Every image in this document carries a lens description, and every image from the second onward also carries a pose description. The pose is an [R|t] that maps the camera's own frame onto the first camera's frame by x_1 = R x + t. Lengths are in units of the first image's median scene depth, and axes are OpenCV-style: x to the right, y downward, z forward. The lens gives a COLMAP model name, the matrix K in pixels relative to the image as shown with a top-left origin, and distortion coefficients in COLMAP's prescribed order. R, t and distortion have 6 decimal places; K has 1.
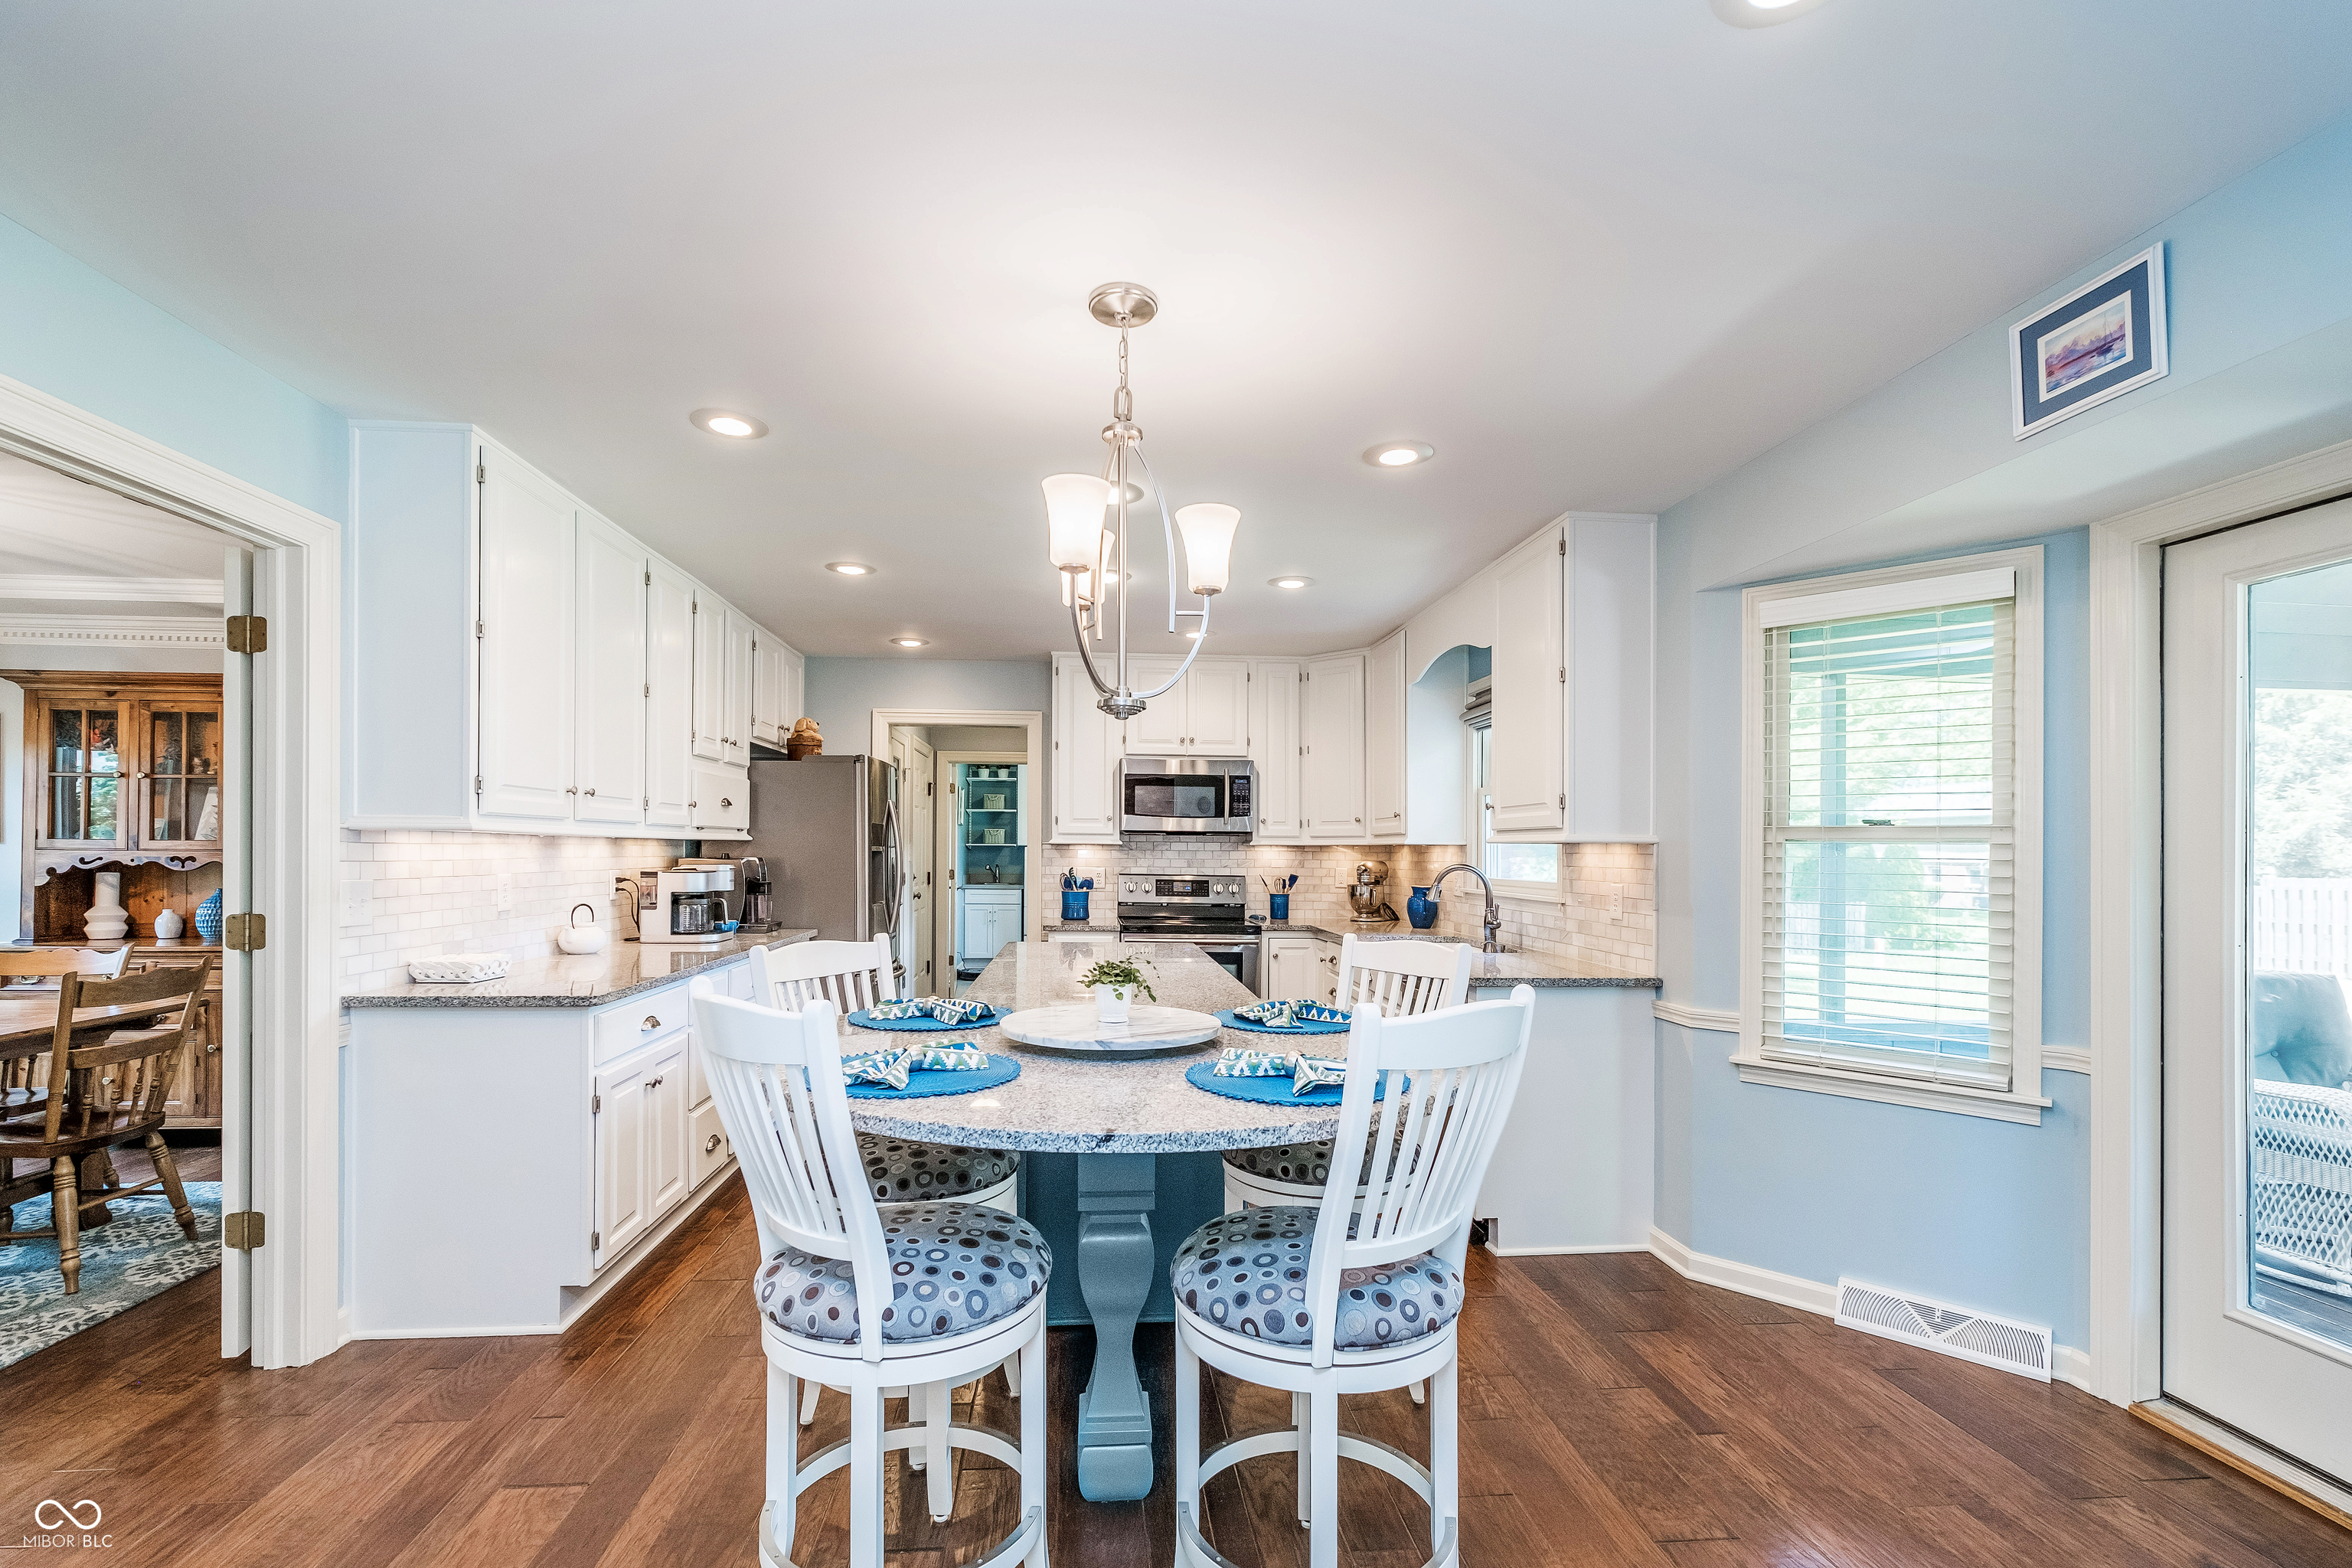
lens RADIAL K [[1006.0, 0, 1175.5], [0, 1006.0, 856.6], [0, 0, 1]] dist [-0.014038, 0.003786]
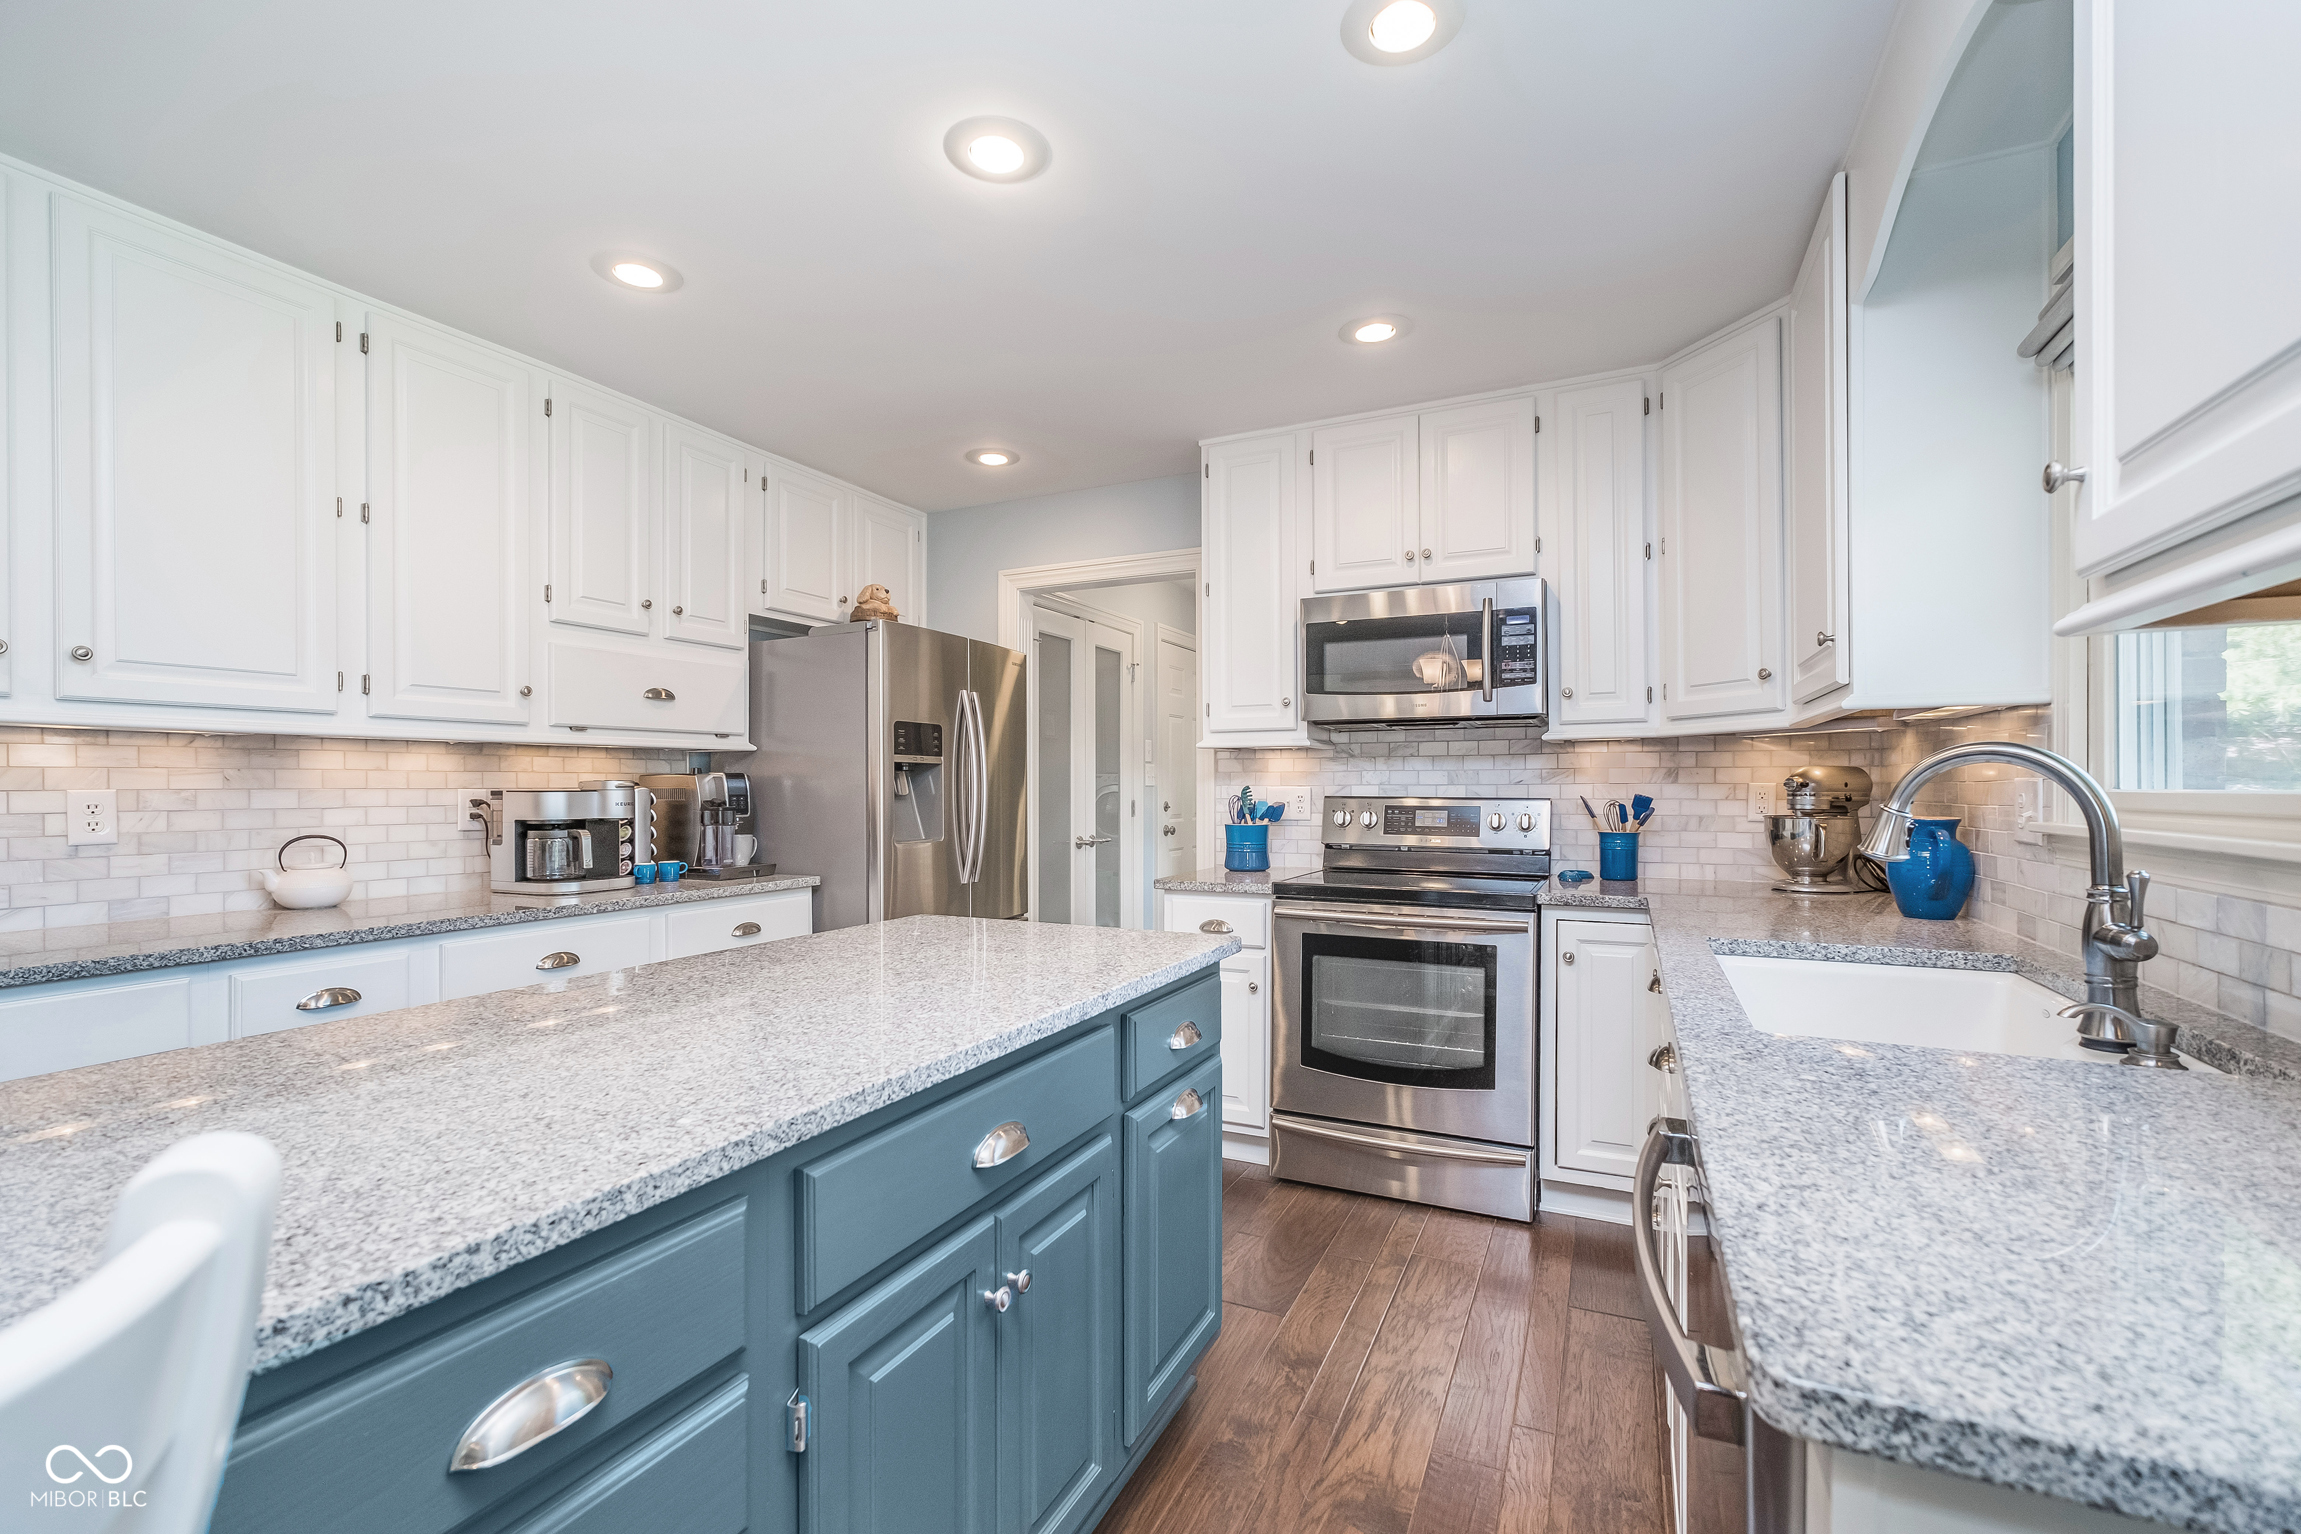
lens RADIAL K [[984.2, 0, 1171.5], [0, 984.2, 785.4], [0, 0, 1]] dist [-0.014038, 0.003786]
pose [[0.865955, -0.013442, -0.499941, 0.193032], [0.009203, 0.999898, -0.010945, 0.019648], [0.500037, 0.004877, 0.865990, 0.542673]]
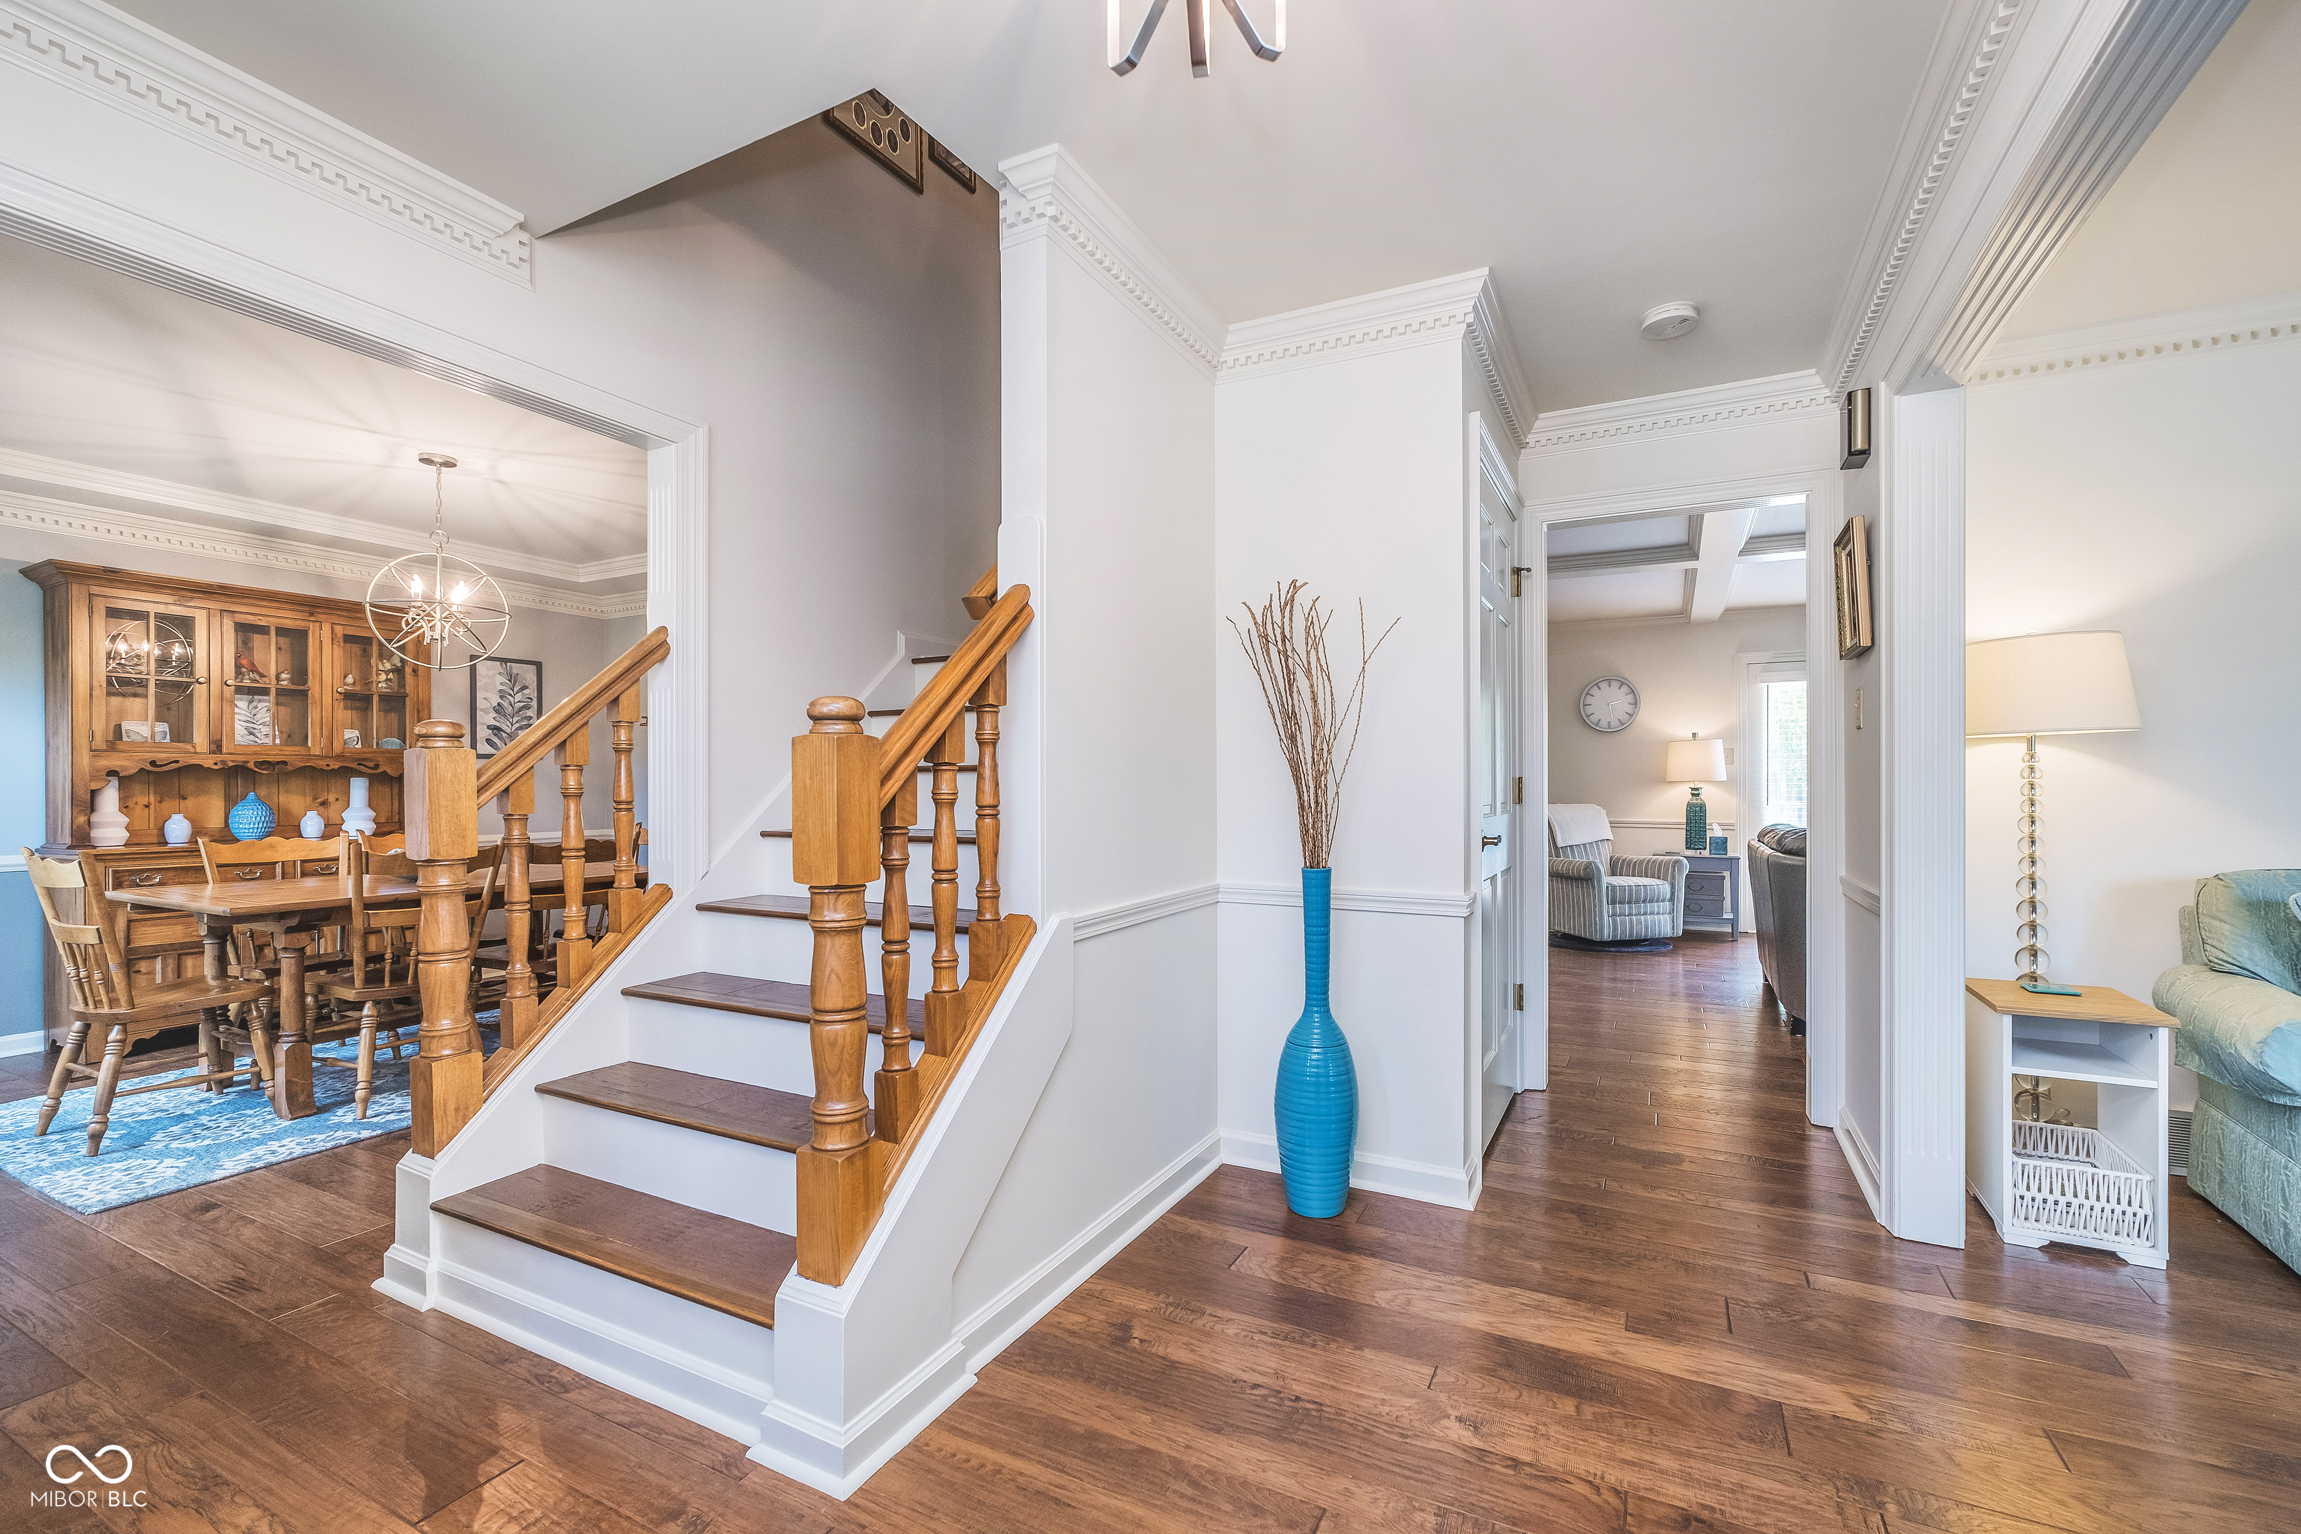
lens RADIAL K [[984.2, 0, 1150.9], [0, 984.2, 782.9], [0, 0, 1]] dist [-0.014038, 0.003786]
pose [[0.548244, -0.006380, 0.836294, -1.211864], [0.013863, 0.999903, -0.001460, 0.034166], [-0.836204, 0.012394, 0.548279, -0.322481]]
